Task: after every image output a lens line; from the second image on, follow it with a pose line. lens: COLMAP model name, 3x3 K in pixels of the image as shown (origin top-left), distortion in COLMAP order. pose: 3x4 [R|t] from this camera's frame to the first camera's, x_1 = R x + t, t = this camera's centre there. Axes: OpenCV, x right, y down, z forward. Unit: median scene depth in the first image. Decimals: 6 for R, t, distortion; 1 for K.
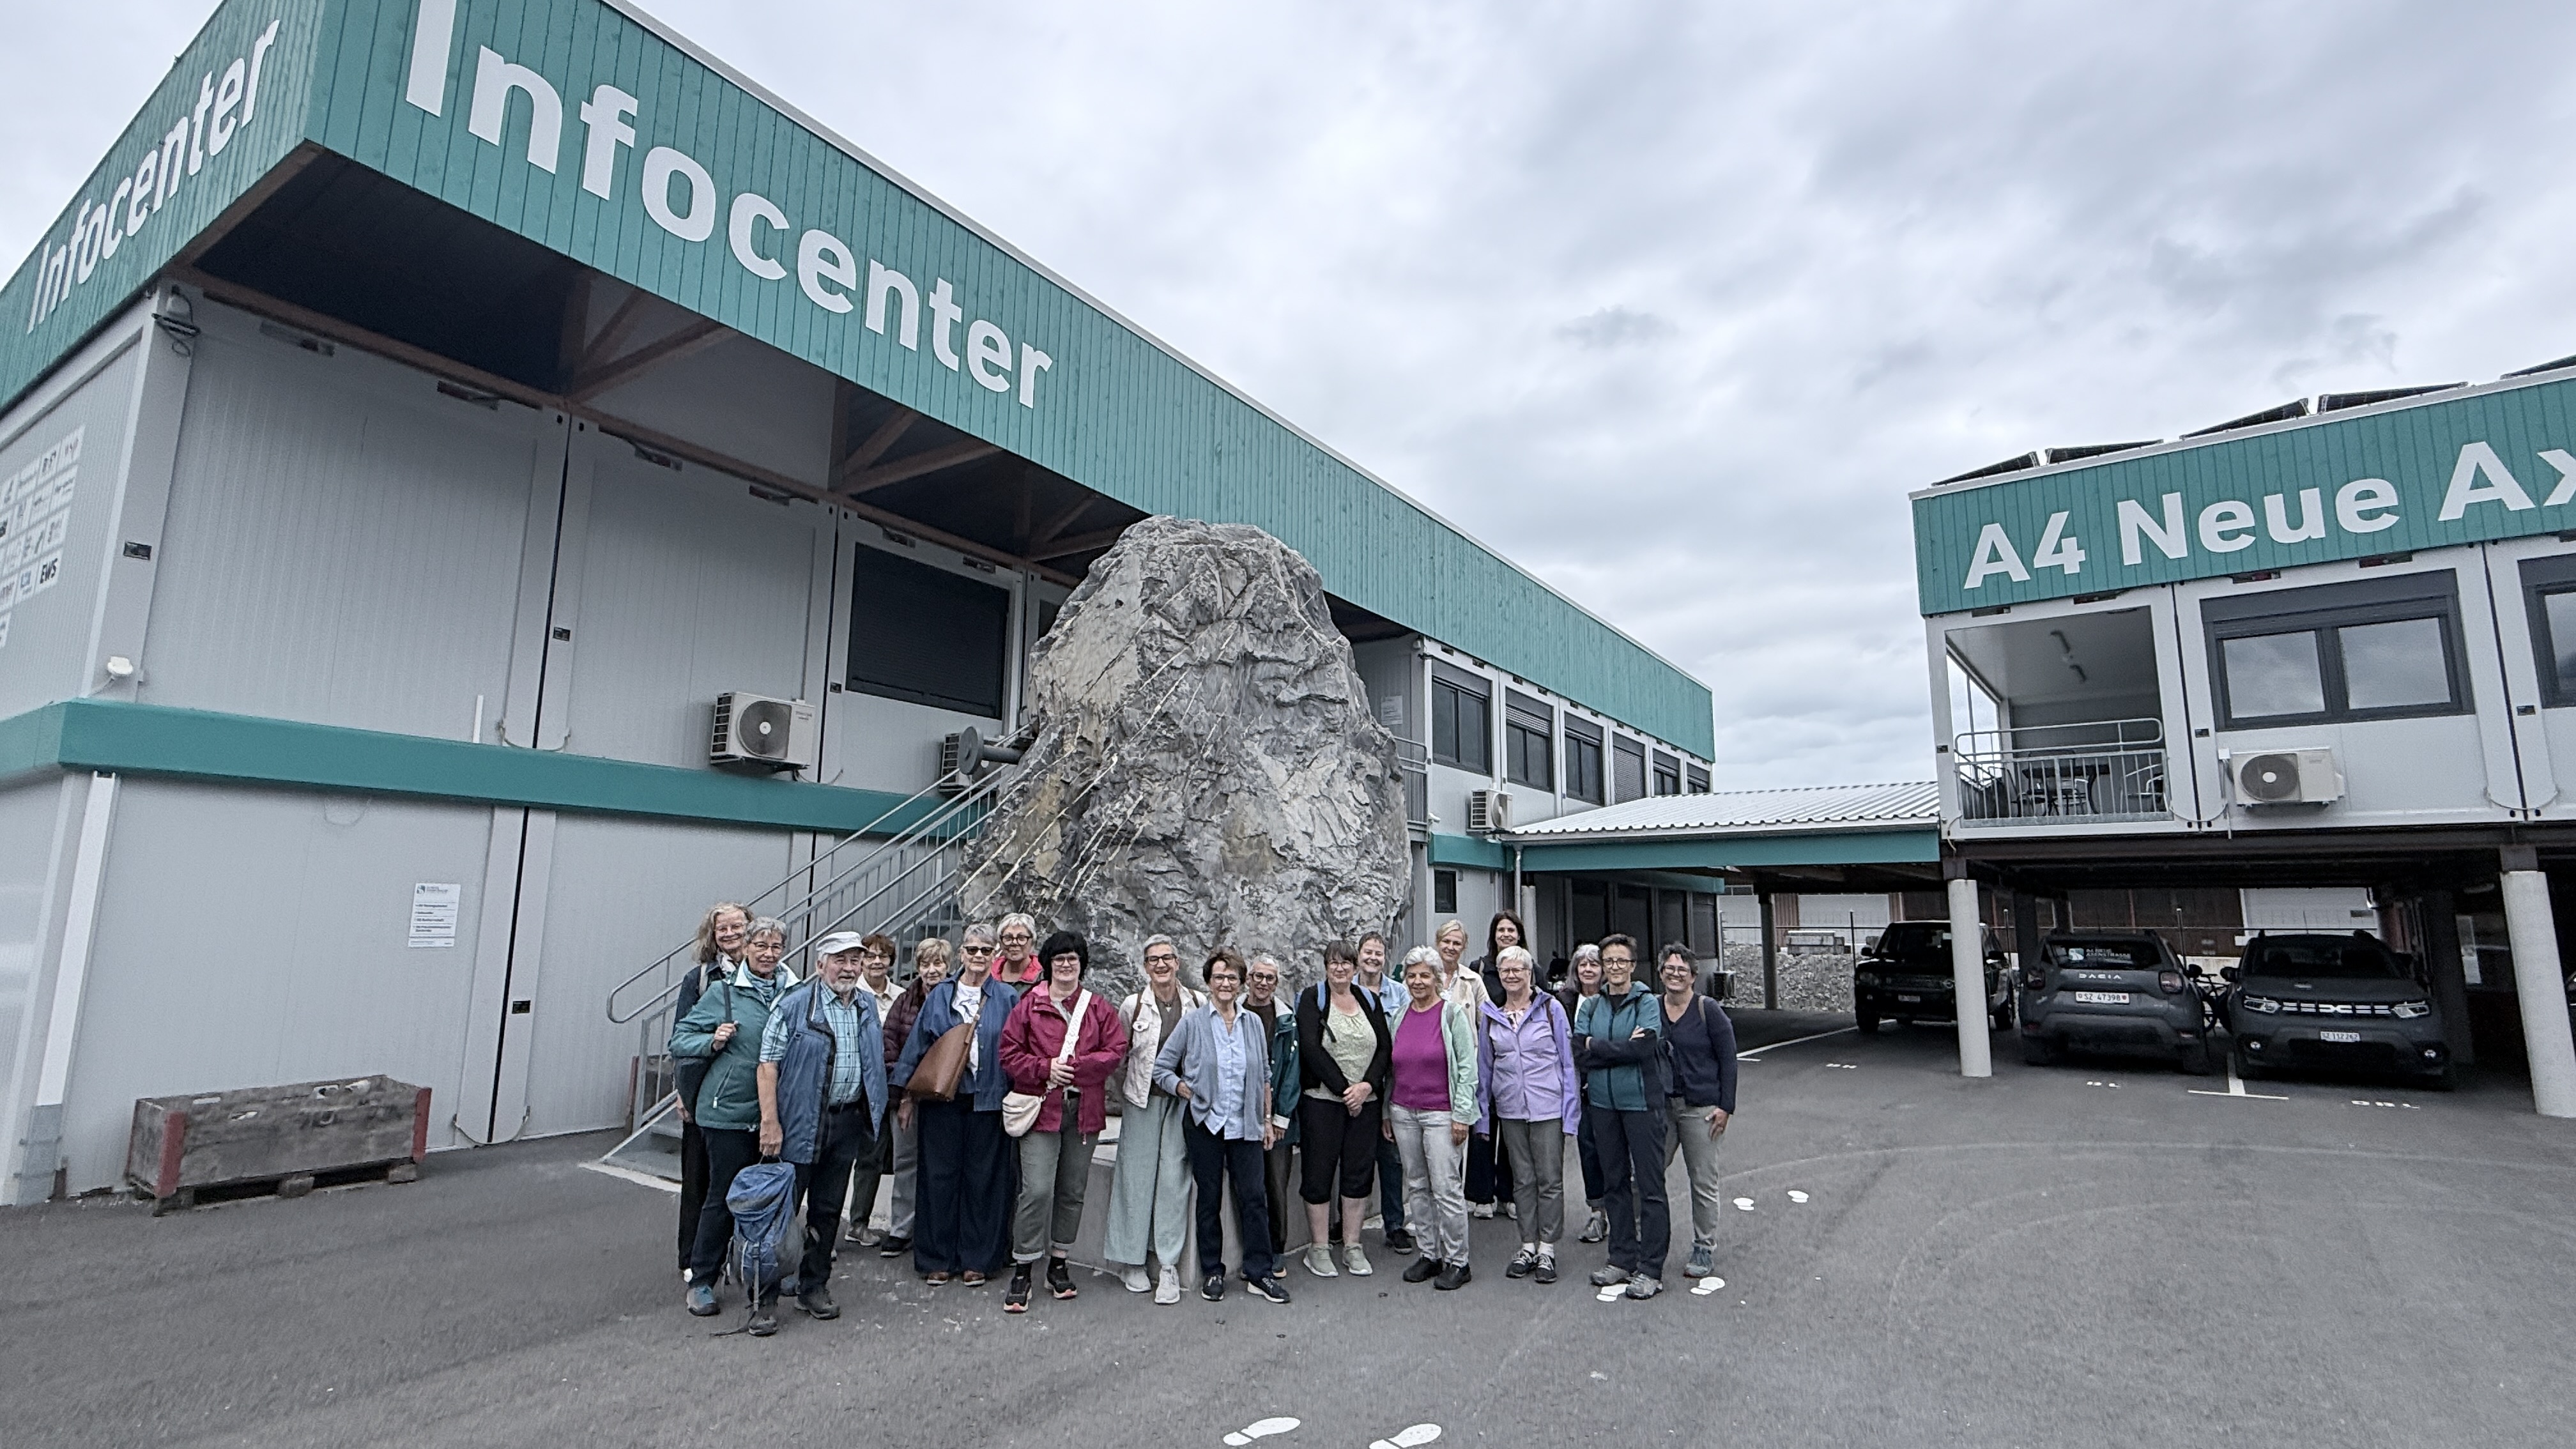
lens RADIAL K [[1237.4, 0, 1285.1], [0, 1237.4, 721.8], [0, 0, 1]] dist [0.003019, 0.000060]
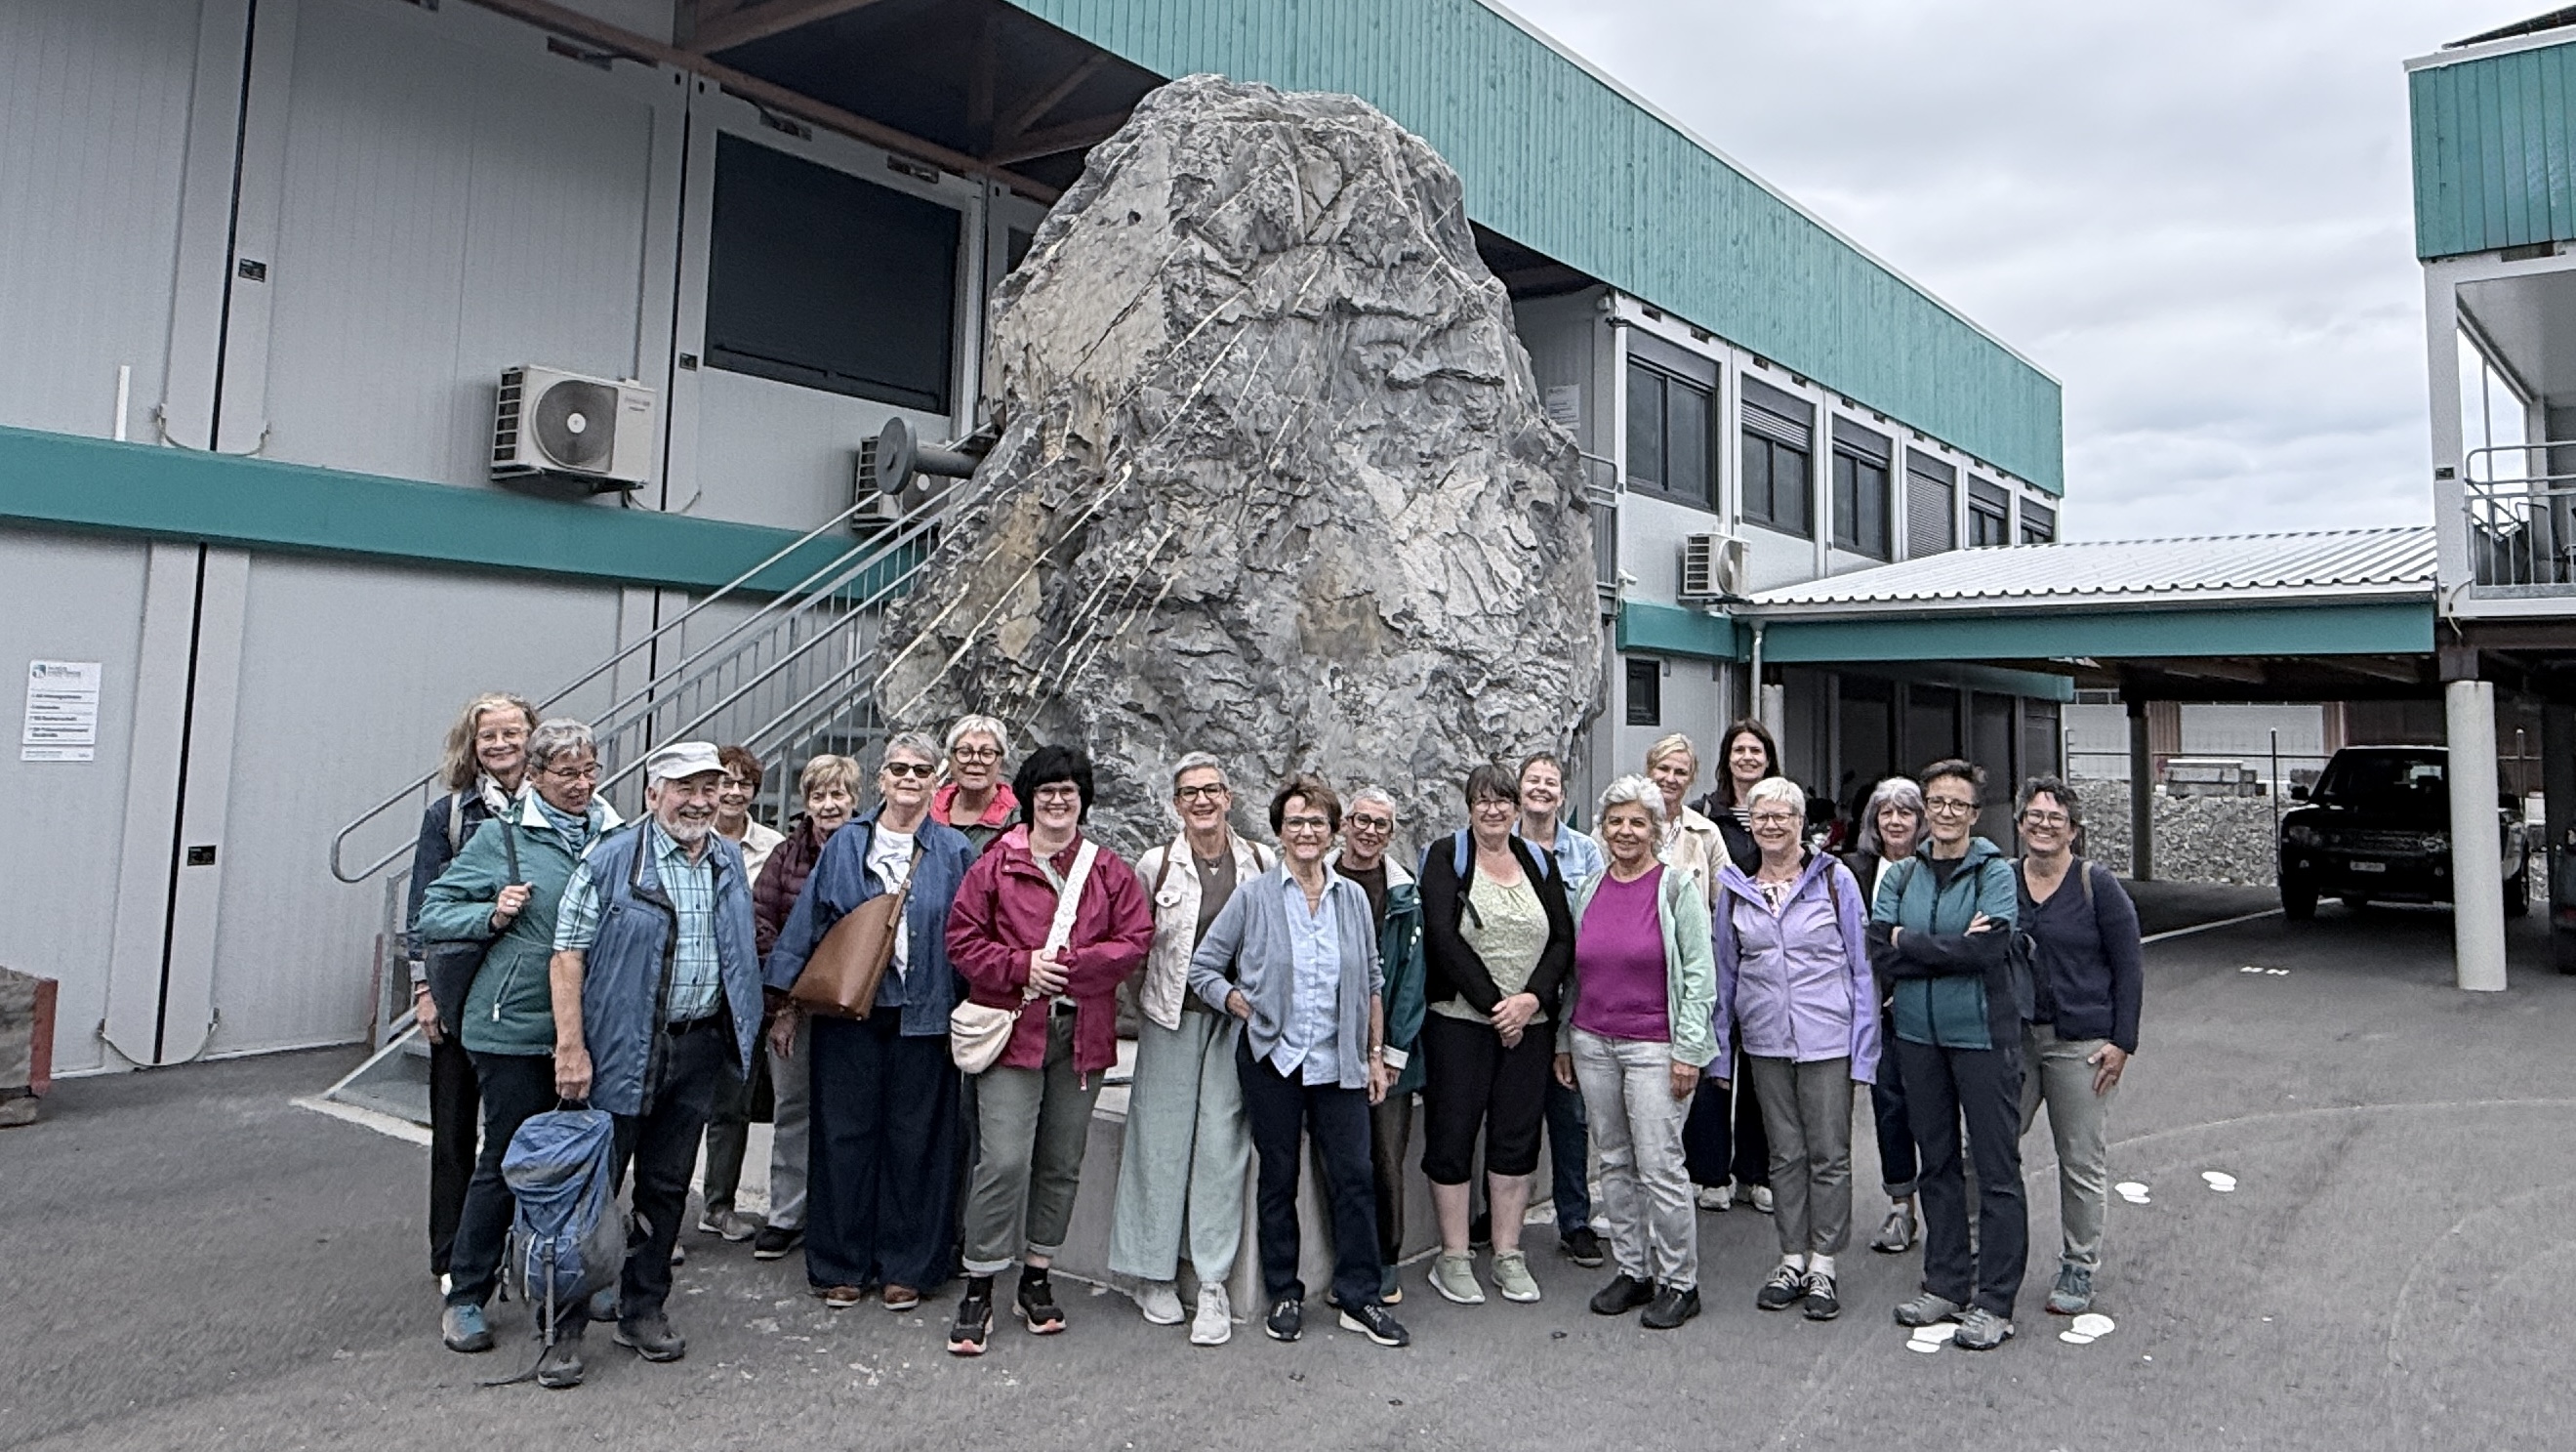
lens RADIAL K [[1880.2, 0, 1342.6], [0, 1880.2, 533.2], [0, 0, 1]] dist [0.006156, -0.003344]
pose [[0.999710, 0.007971, -0.022730, -0.007940], [-0.006782, 0.998630, 0.051895, 0.011297], [0.023113, -0.051726, 0.998394, 0.059793]]
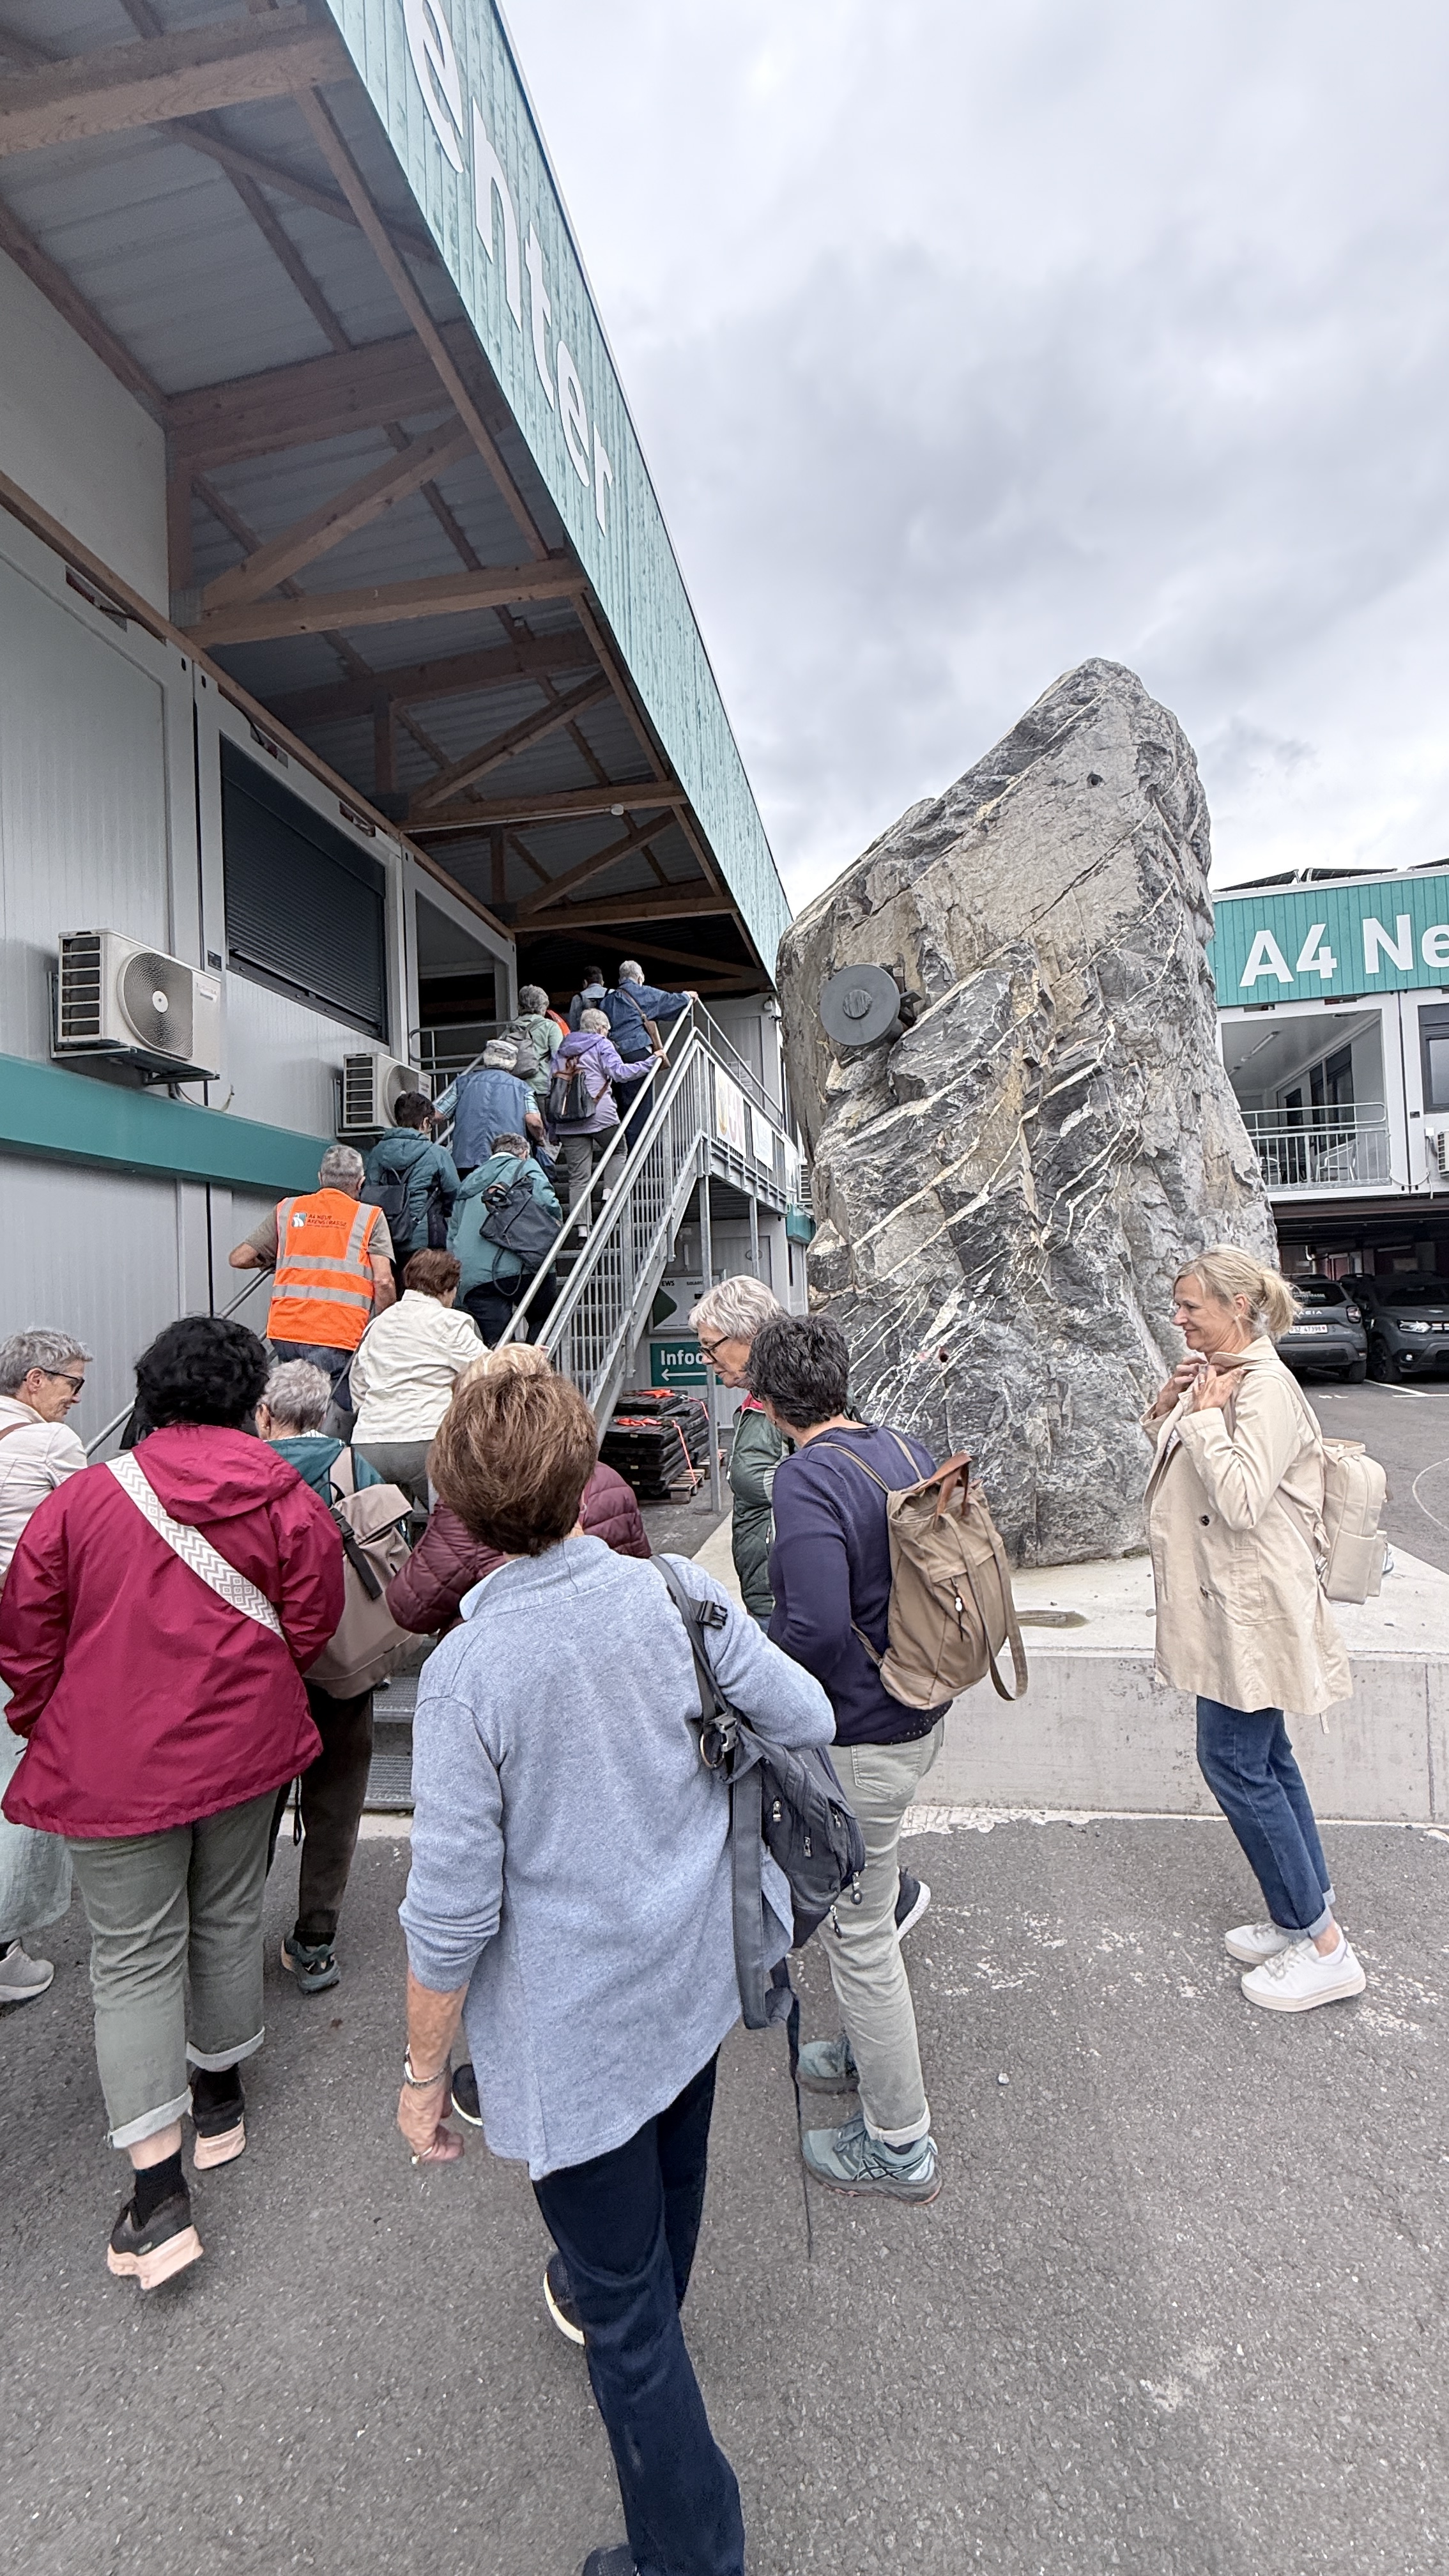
lens RADIAL K [[1023.9, 0, 741.6], [0, 1023.9, 1284.5], [0, 0, 1]] dist [-0.000332, 0.000169]
pose [[0.899567, -0.037952, 0.435130, -0.508261], [-0.022299, 0.990928, 0.132530, 0.089154], [-0.436212, -0.128922, 0.890560, 0.557800]]
